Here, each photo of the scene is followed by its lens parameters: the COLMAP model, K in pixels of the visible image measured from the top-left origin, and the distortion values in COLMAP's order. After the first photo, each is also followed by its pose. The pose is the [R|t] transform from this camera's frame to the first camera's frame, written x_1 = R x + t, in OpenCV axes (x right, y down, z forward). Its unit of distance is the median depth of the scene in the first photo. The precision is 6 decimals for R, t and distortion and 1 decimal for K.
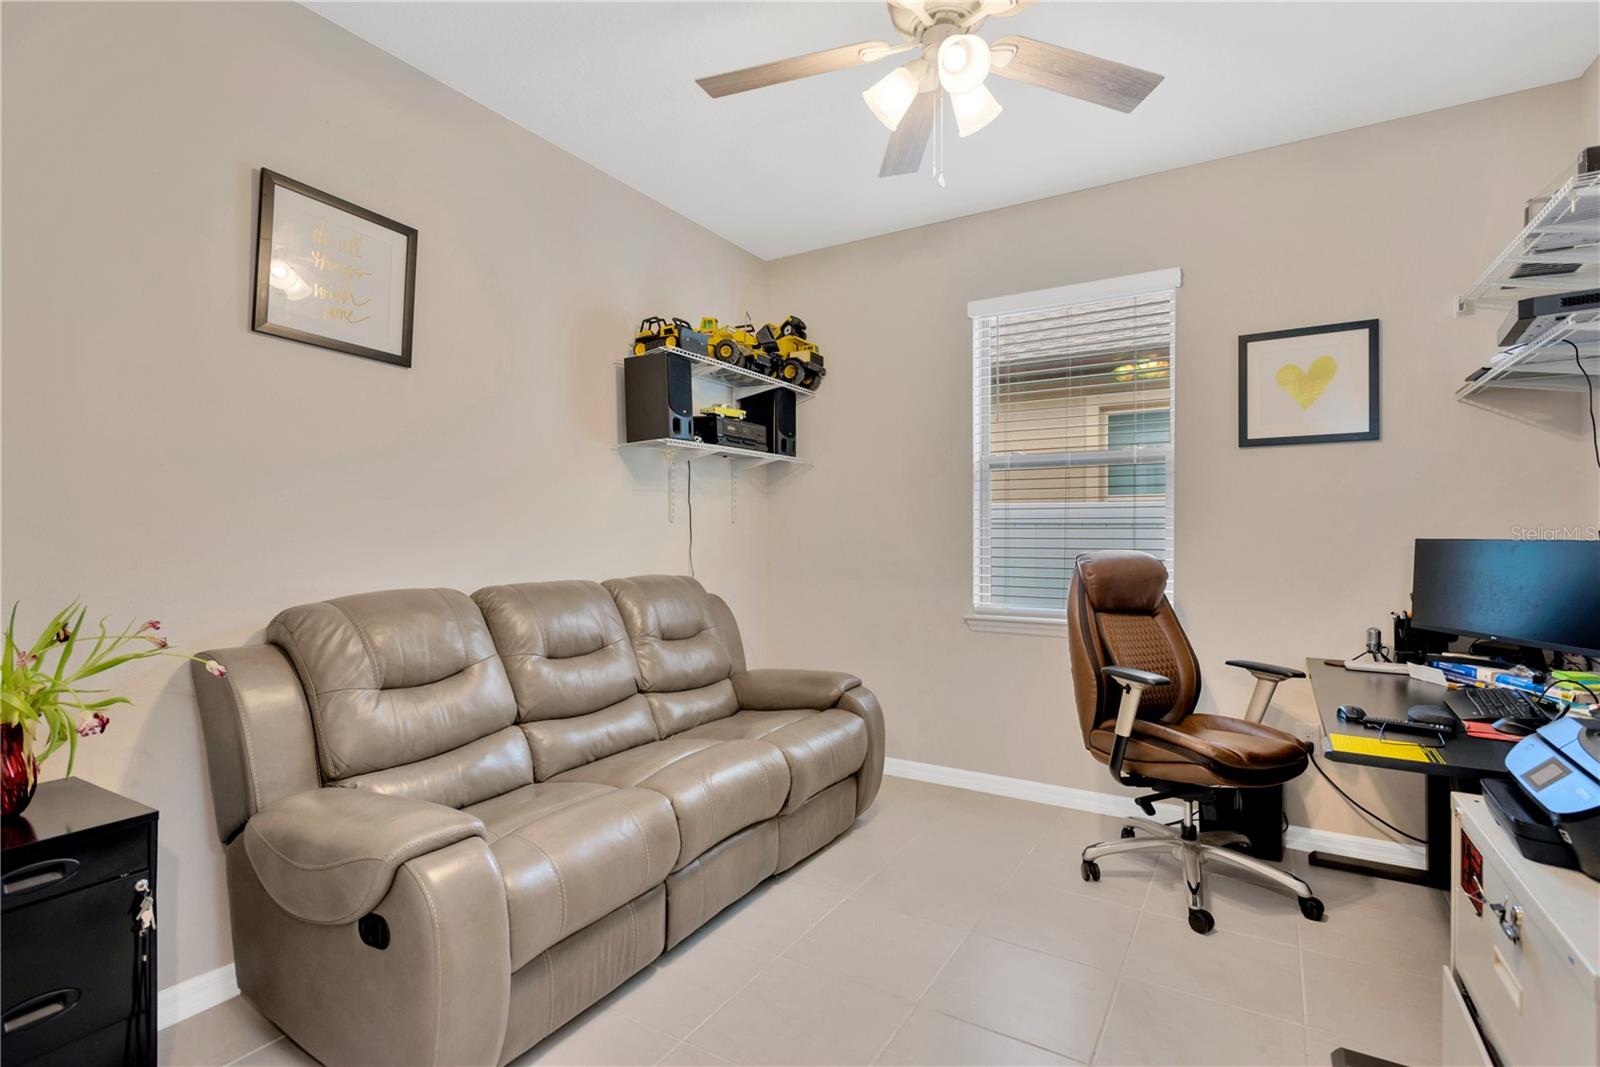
lens RADIAL K [[751.4, 0, 796.1], [0, 751.4, 535.6], [0, 0, 1]] dist [0.010130, -0.001807]
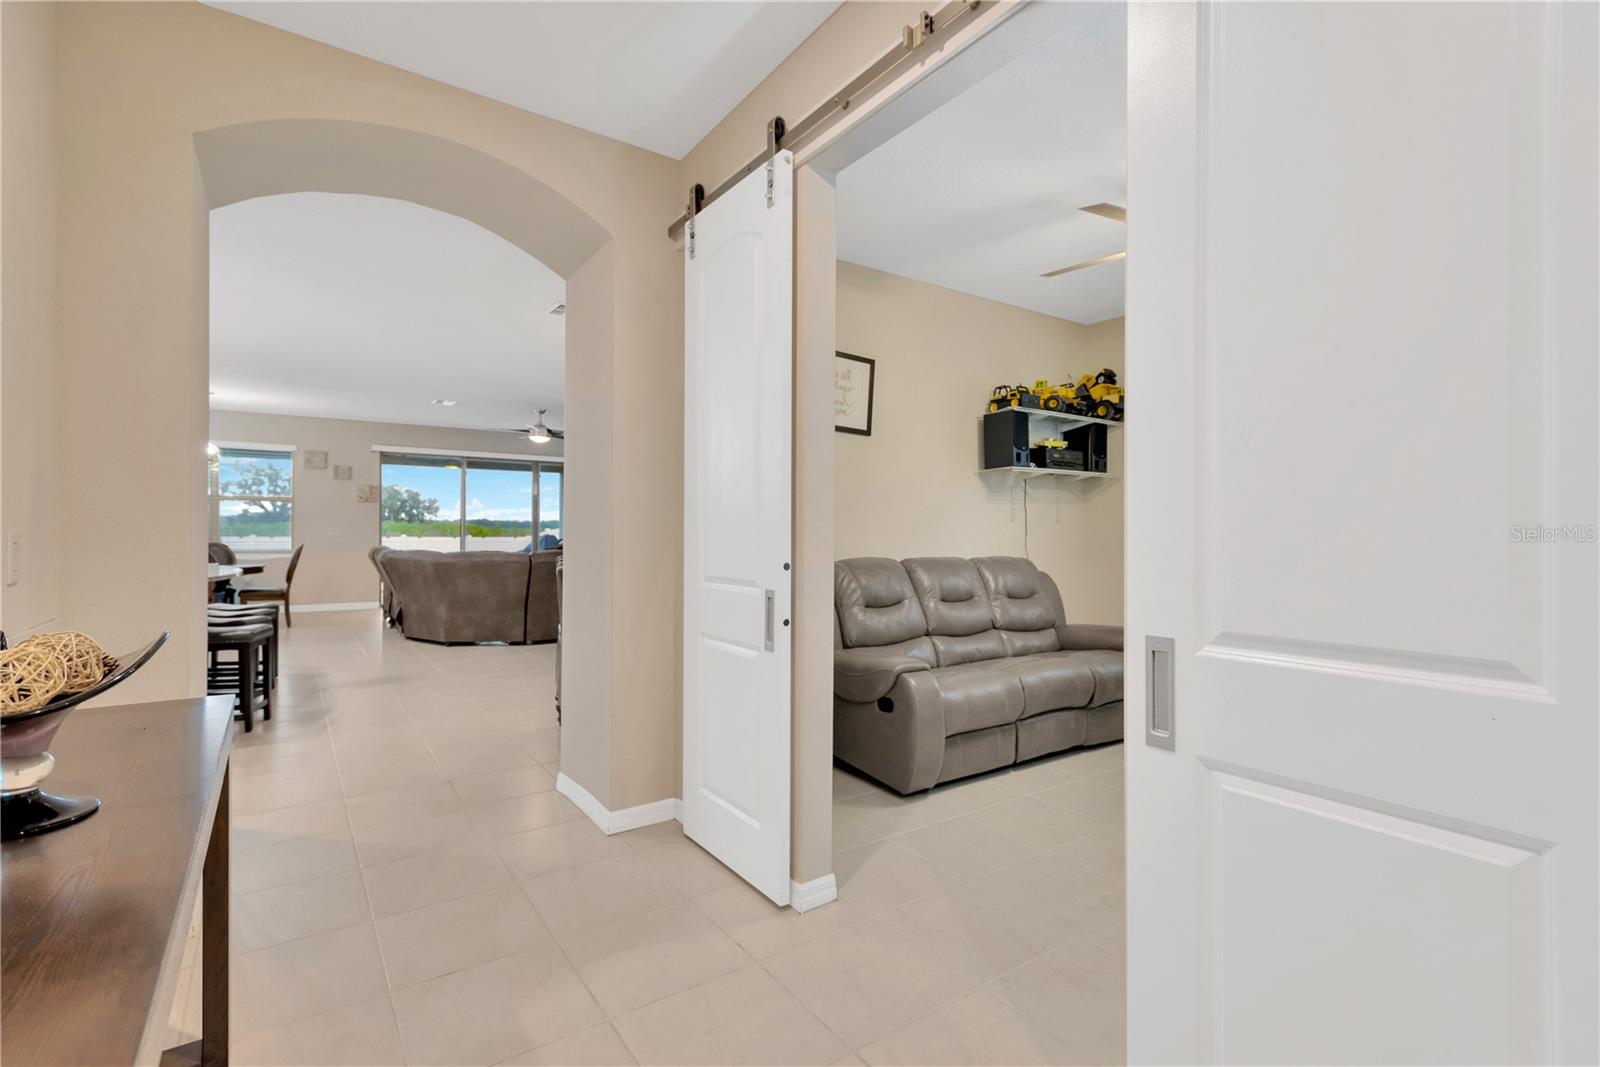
lens RADIAL K [[751.4, 0, 795.6], [0, 751.4, 522.7], [0, 0, 1]] dist [0.010130, -0.001807]
pose [[0.913960, 0.006036, -0.405759, 0.049235], [-0.011162, 0.999885, -0.010268, 0.005911], [0.405651, 0.013914, 0.913922, -0.594805]]
